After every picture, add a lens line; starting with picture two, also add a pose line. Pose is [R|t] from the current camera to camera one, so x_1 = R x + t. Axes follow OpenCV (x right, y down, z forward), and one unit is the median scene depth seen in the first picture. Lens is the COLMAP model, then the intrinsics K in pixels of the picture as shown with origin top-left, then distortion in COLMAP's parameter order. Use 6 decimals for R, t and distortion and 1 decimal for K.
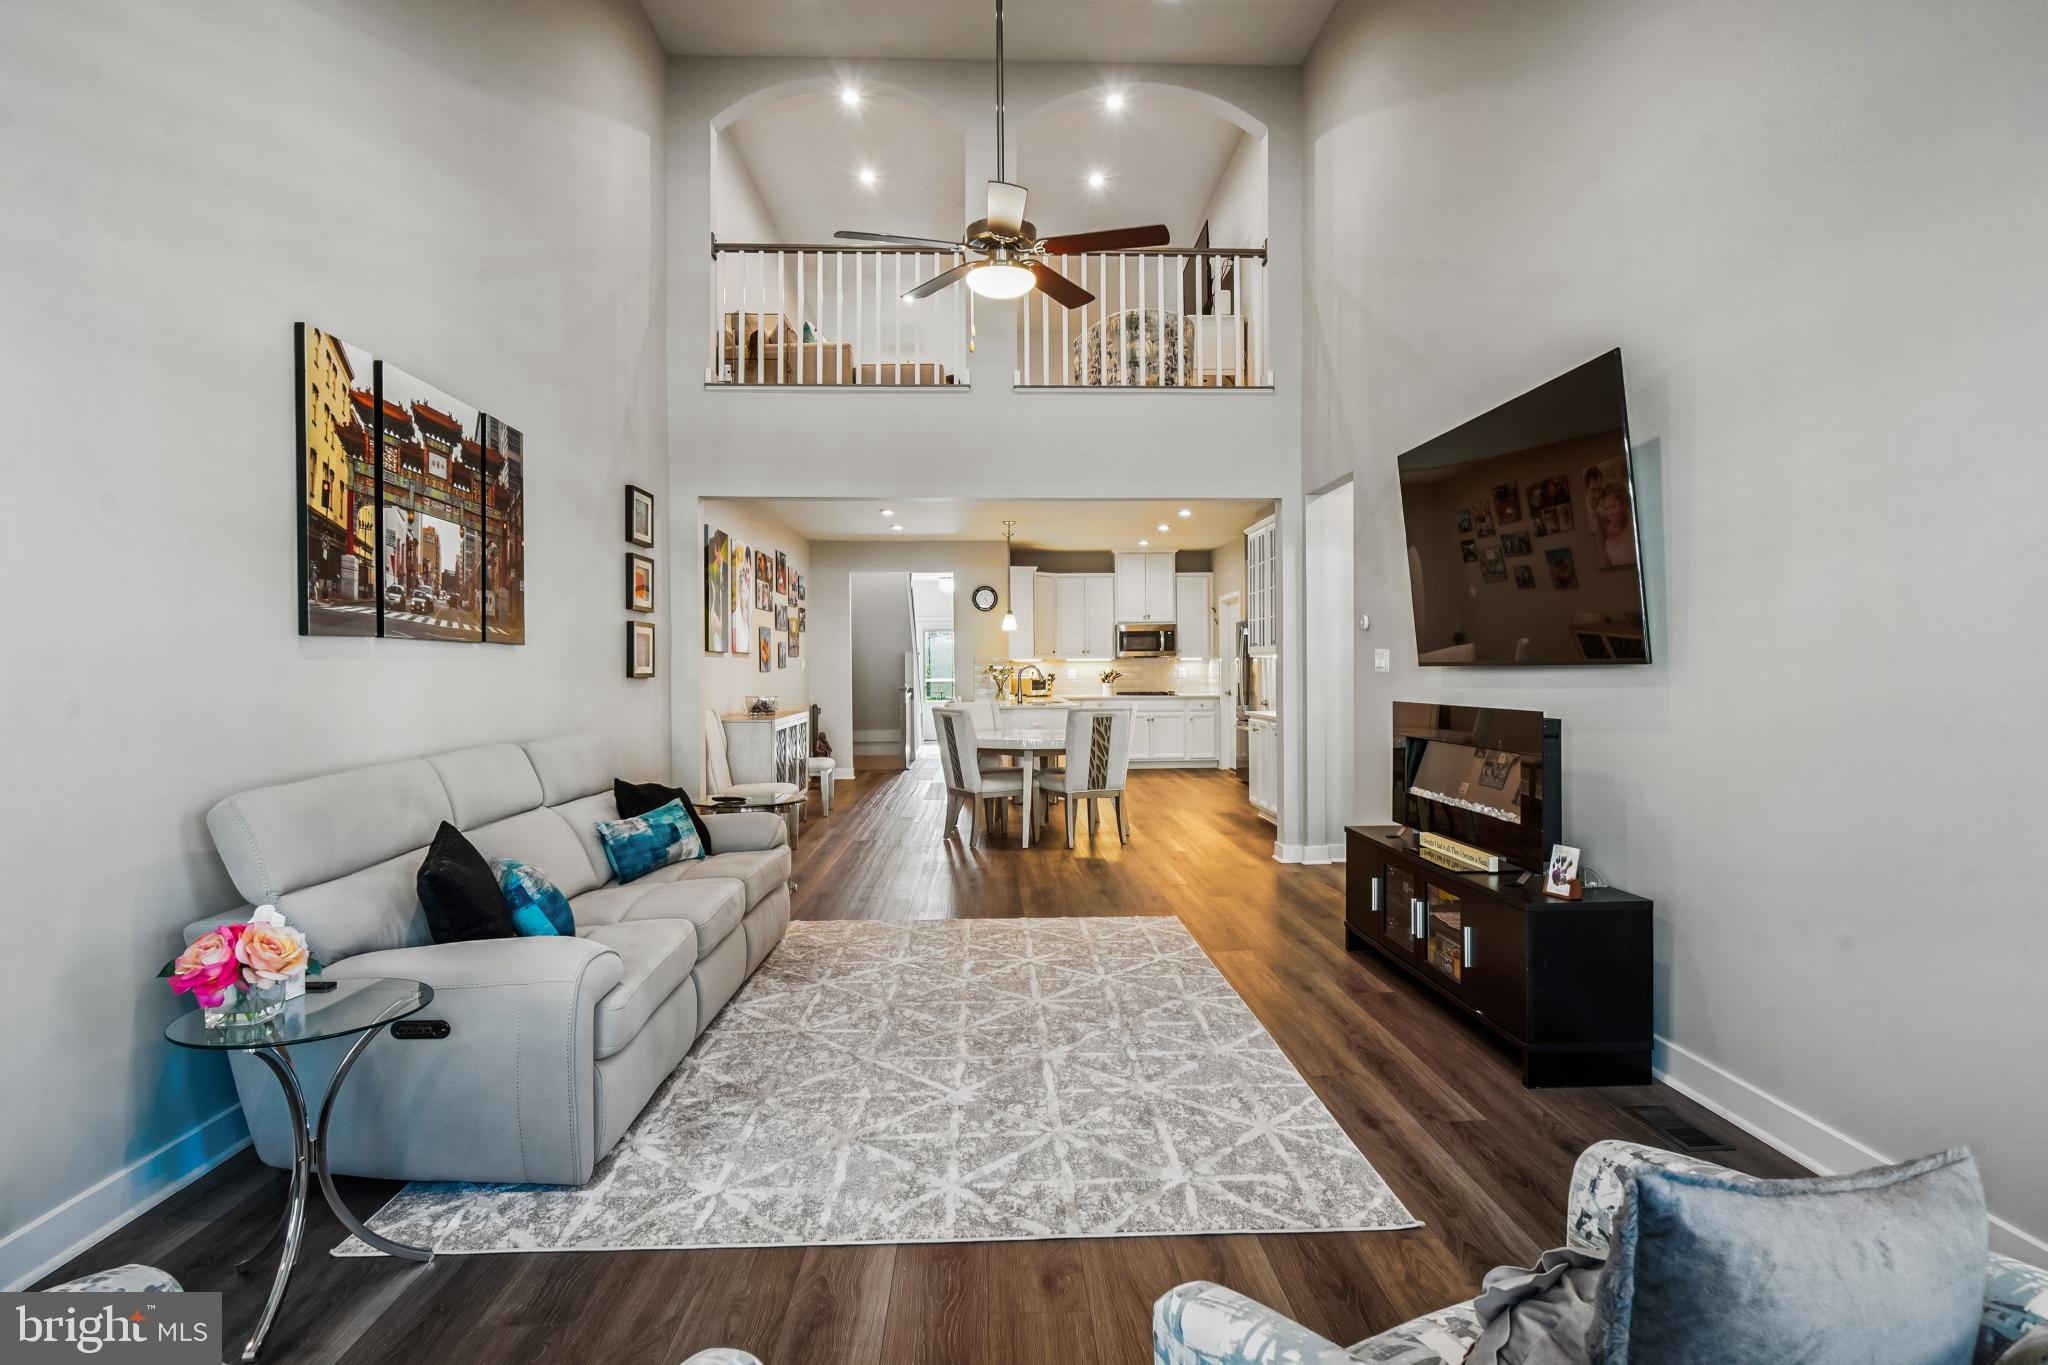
lens RADIAL K [[1092.8, 0, 1022.4], [0, 1092.8, 672.7], [0, 0, 1]] dist [-0.042099, 0.036120]
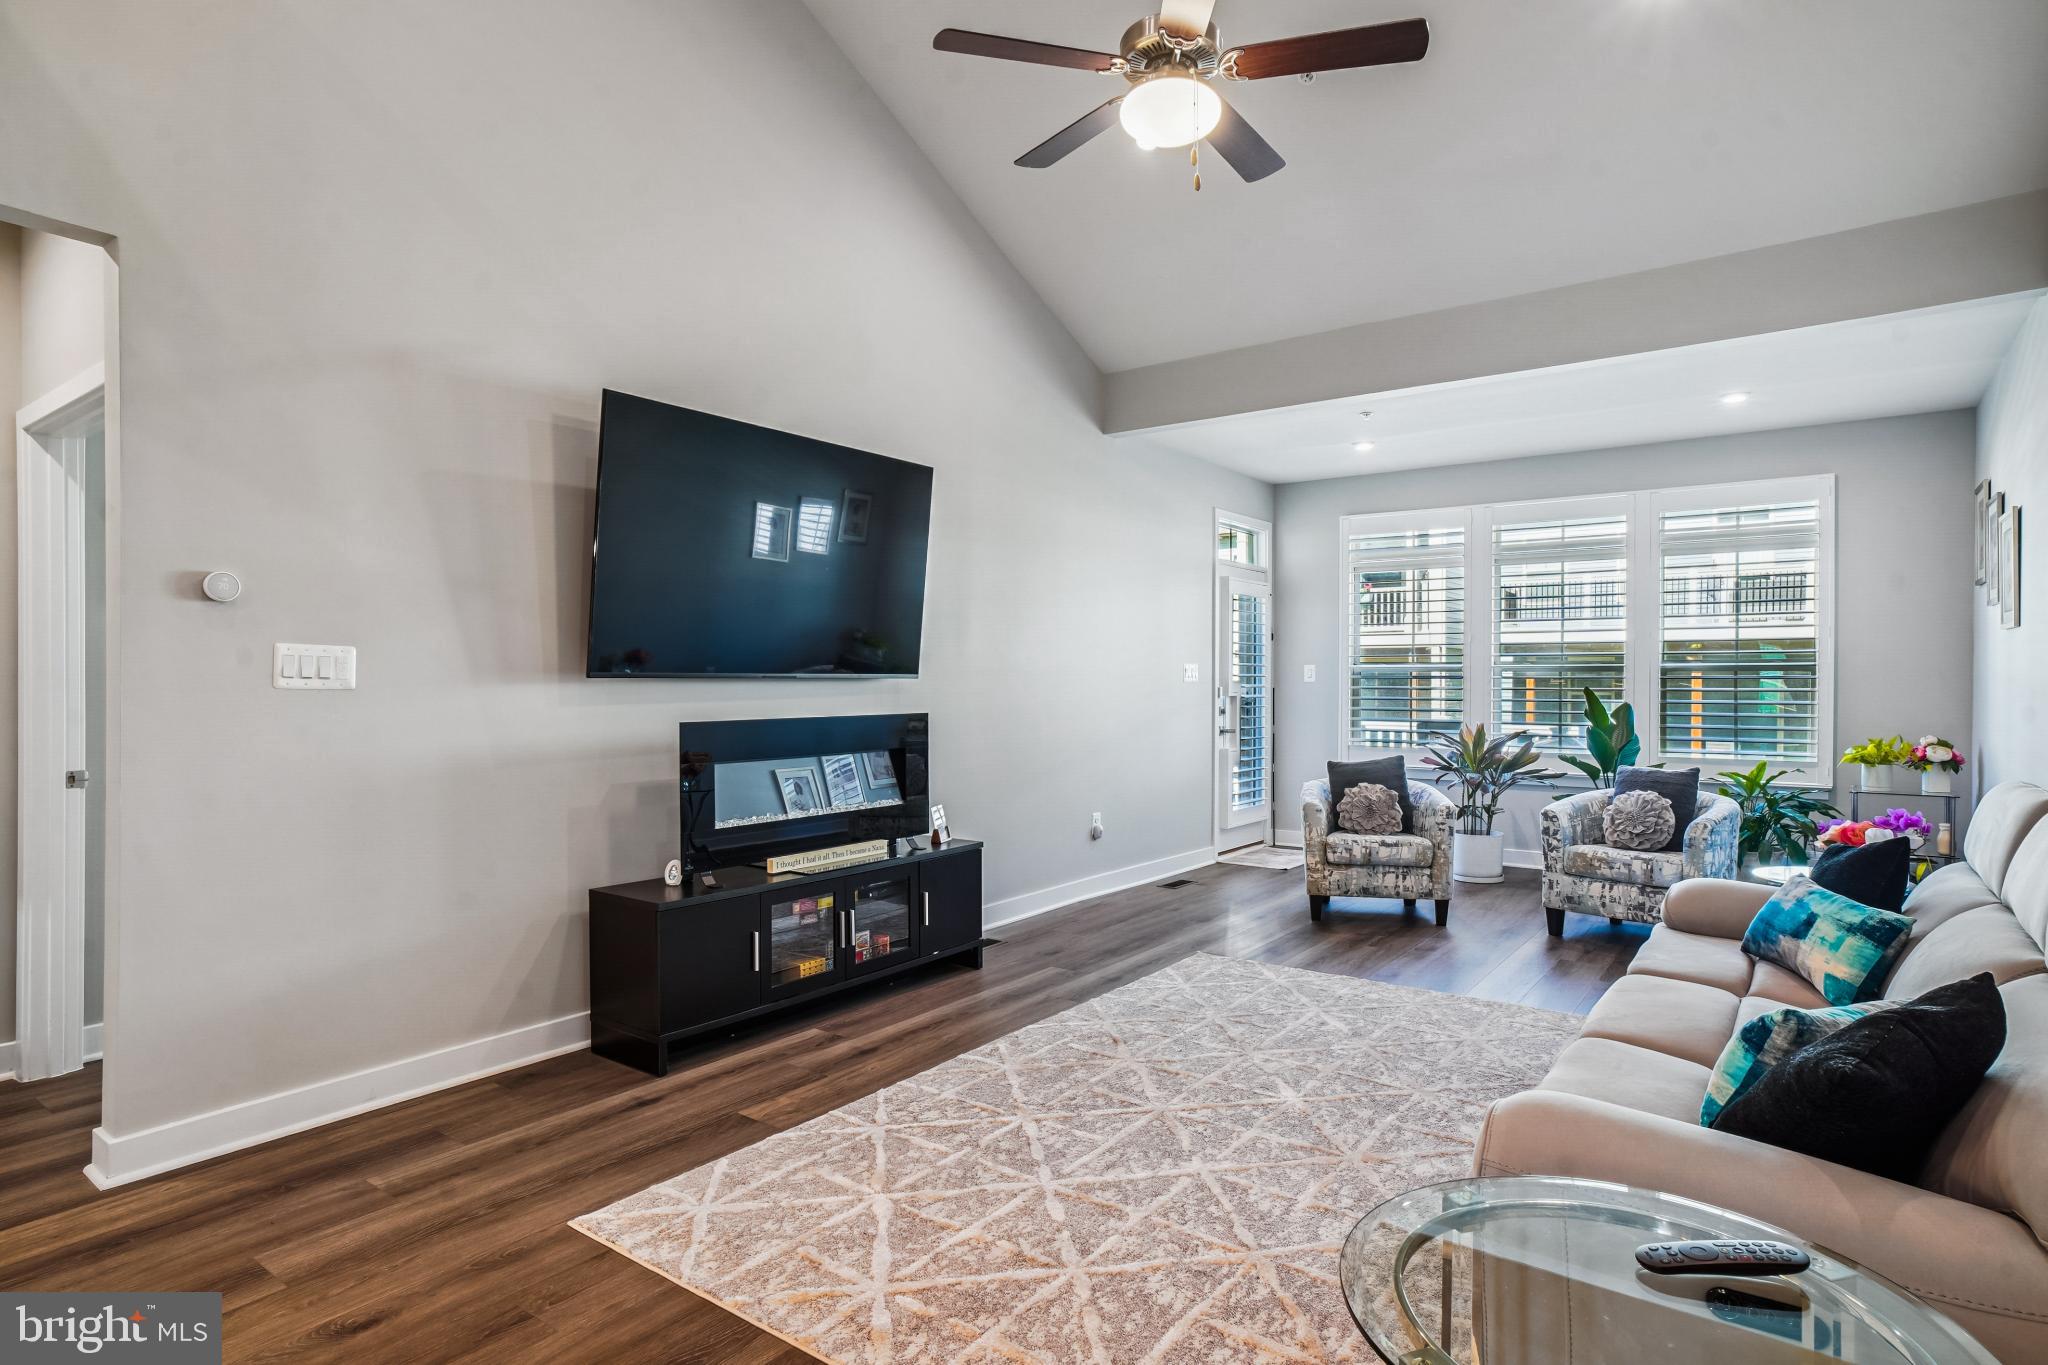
lens RADIAL K [[1092.8, 0, 1022.4], [0, 1092.8, 672.7], [0, 0, 1]] dist [-0.042099, 0.036120]
pose [[-0.780558, 0.008886, 0.625020, -0.447720], [0.004279, 0.999951, -0.008873, -0.001557], [-0.625068, -0.004252, -0.780558, 1.900822]]
